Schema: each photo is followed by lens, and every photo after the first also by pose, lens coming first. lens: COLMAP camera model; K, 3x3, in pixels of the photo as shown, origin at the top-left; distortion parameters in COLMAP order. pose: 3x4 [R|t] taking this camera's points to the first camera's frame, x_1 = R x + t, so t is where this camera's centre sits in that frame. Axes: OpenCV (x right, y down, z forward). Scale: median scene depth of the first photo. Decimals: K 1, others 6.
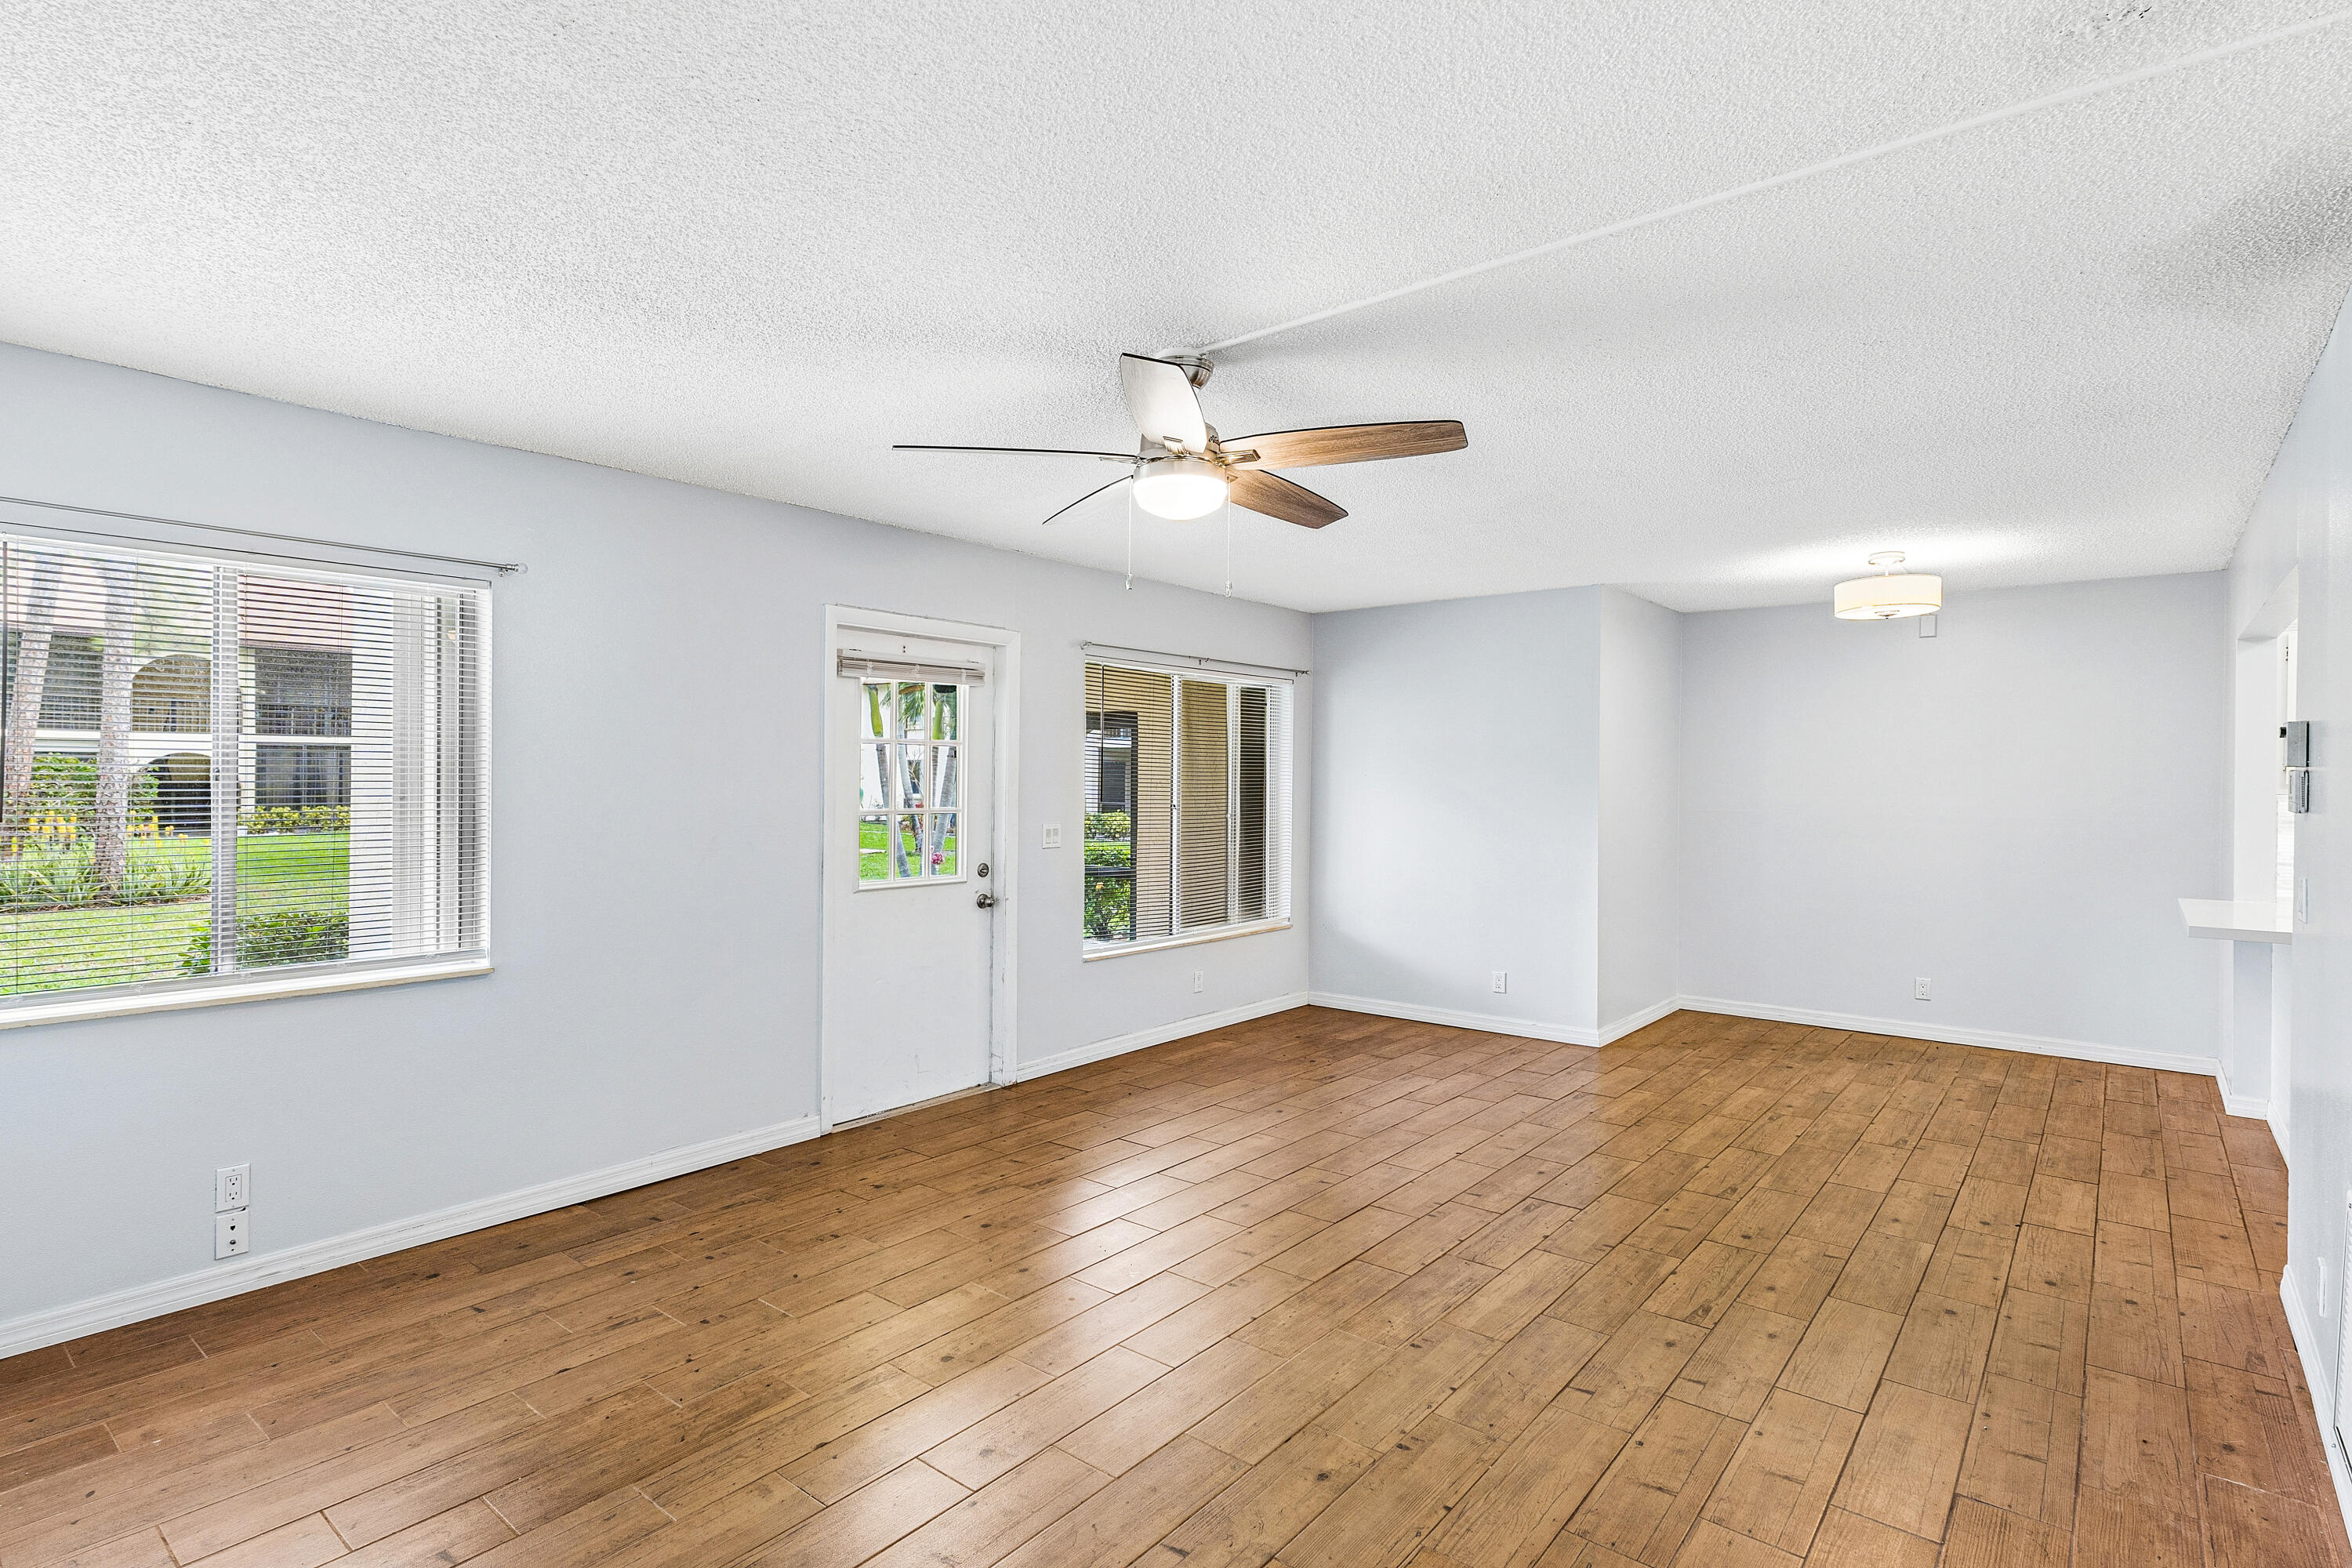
lens RADIAL K [[1148.2, 0, 1169.3], [0, 1148.2, 769.8], [0, 0, 1]] dist [0.000675, 0.000236]
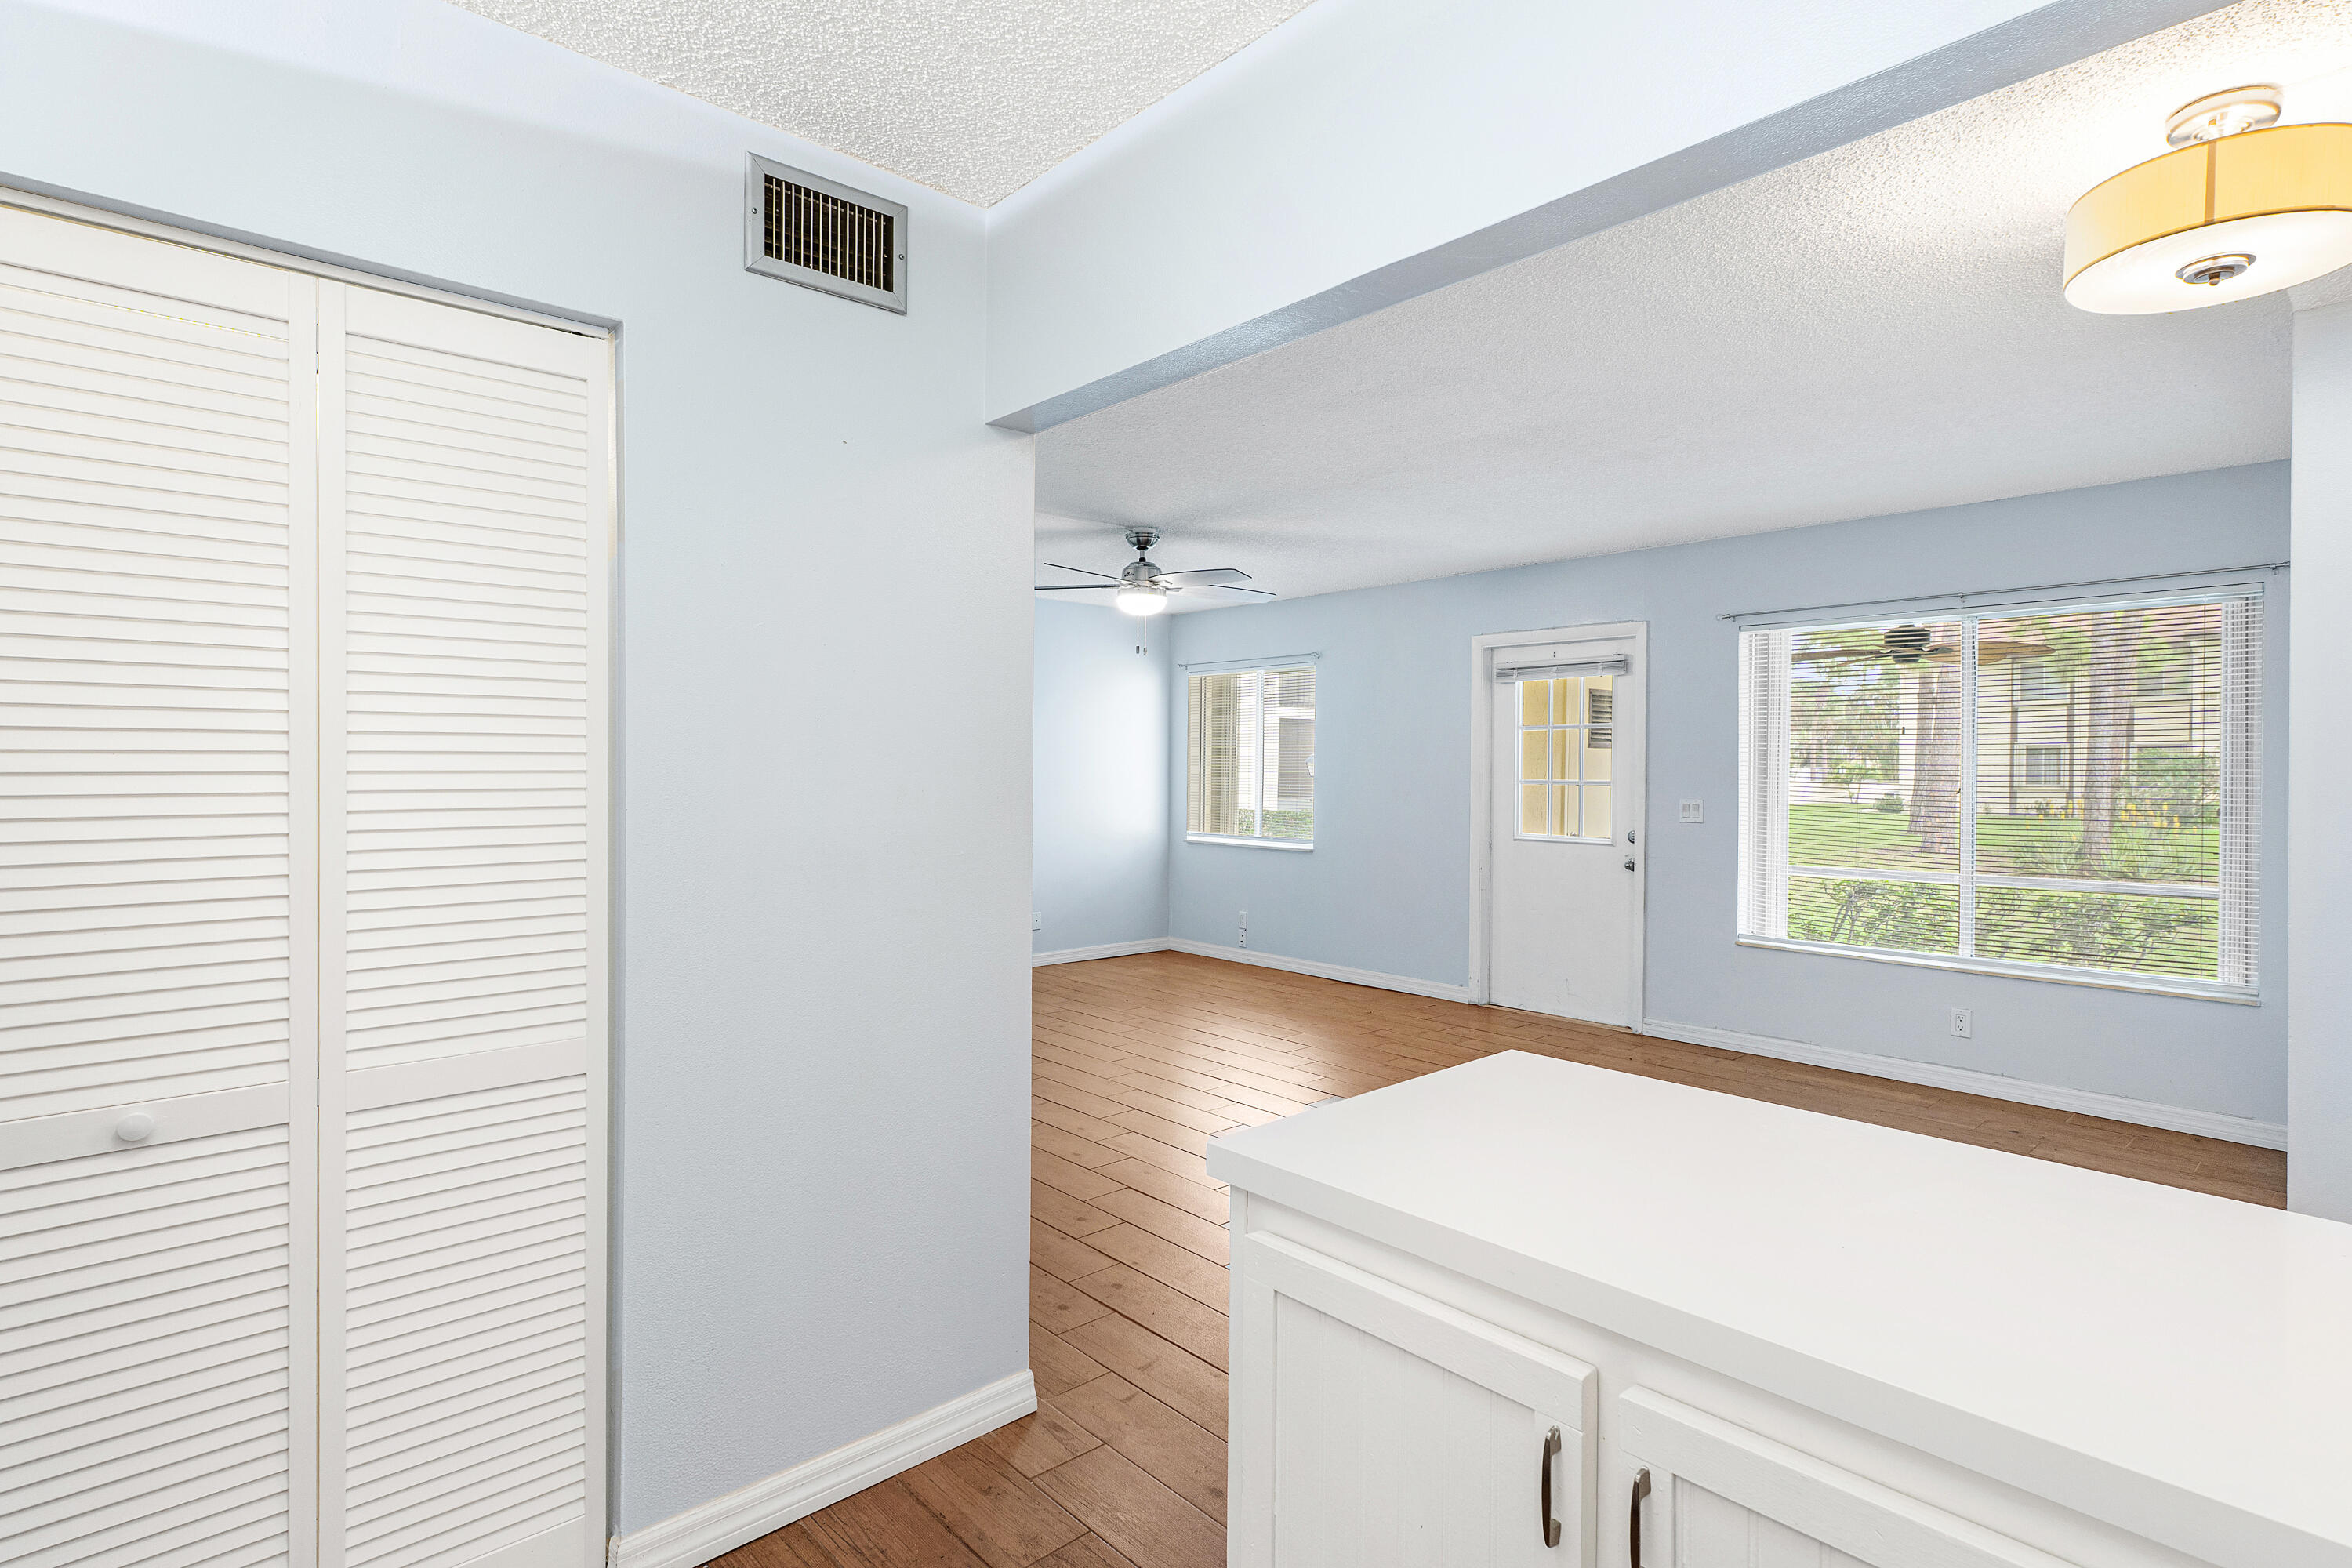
lens RADIAL K [[1148.2, 0, 1169.3], [0, 1148.2, 769.8], [0, 0, 1]] dist [0.000675, 0.000236]
pose [[-0.145244, -0.002600, -0.989393, 1.463277], [0.004260, 0.999986, -0.003253, 0.032478], [0.989387, -0.004687, -0.145230, 1.031794]]
